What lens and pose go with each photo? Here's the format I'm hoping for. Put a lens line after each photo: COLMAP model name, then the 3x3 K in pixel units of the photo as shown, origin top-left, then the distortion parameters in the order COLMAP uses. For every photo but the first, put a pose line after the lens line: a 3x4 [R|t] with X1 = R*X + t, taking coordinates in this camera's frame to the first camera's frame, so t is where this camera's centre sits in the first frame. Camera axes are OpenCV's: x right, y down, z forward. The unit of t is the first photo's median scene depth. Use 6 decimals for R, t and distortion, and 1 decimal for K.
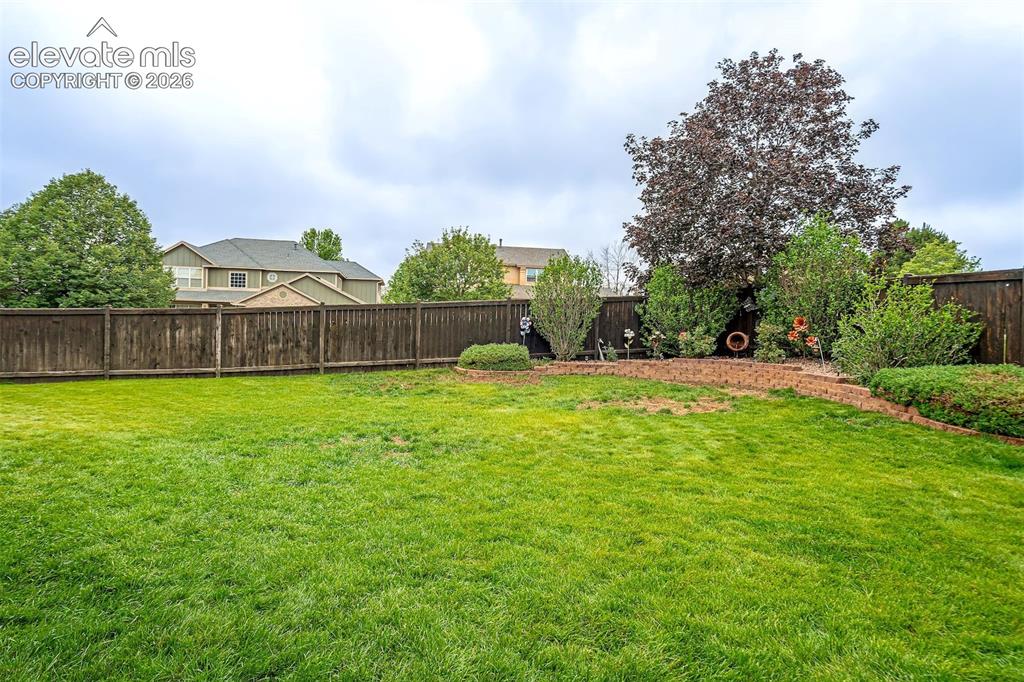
lens RADIAL K [[529.1, 0, 533.8], [0, 529.1, 340.3], [0, 0, 1]] dist [-0.024781, 0.002080]
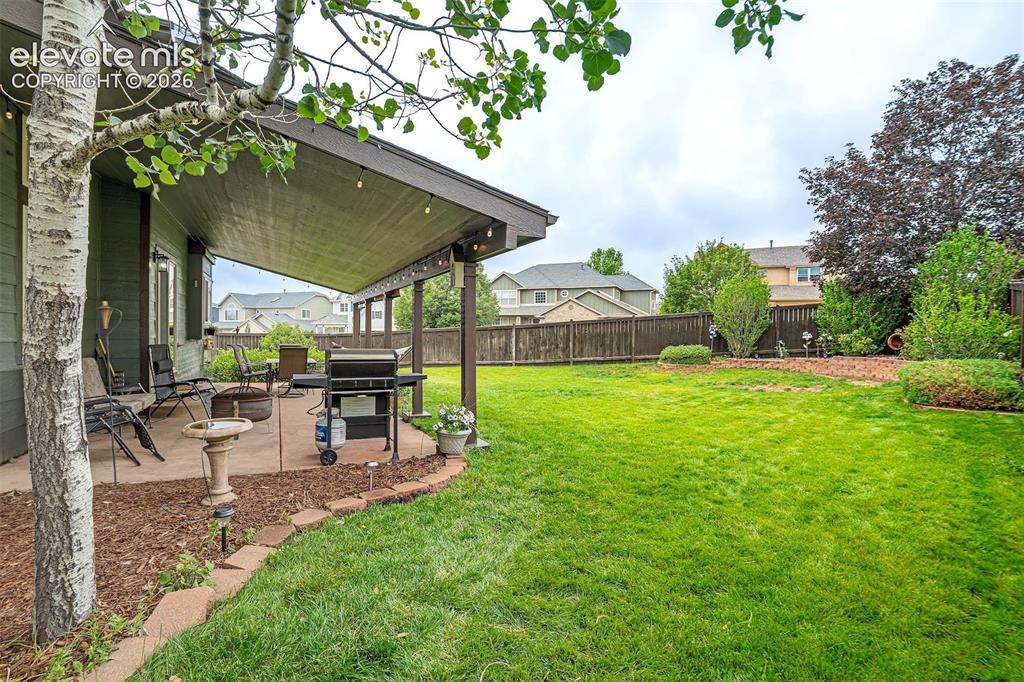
lens RADIAL K [[529.1, 0, 533.8], [0, 529.1, 340.3], [0, 0, 1]] dist [-0.024781, 0.002080]
pose [[0.853288, -0.011728, -0.521308, 0.293835], [0.009766, 0.999931, -0.006510, -0.000948], [0.521348, 0.000464, 0.853344, -0.360516]]
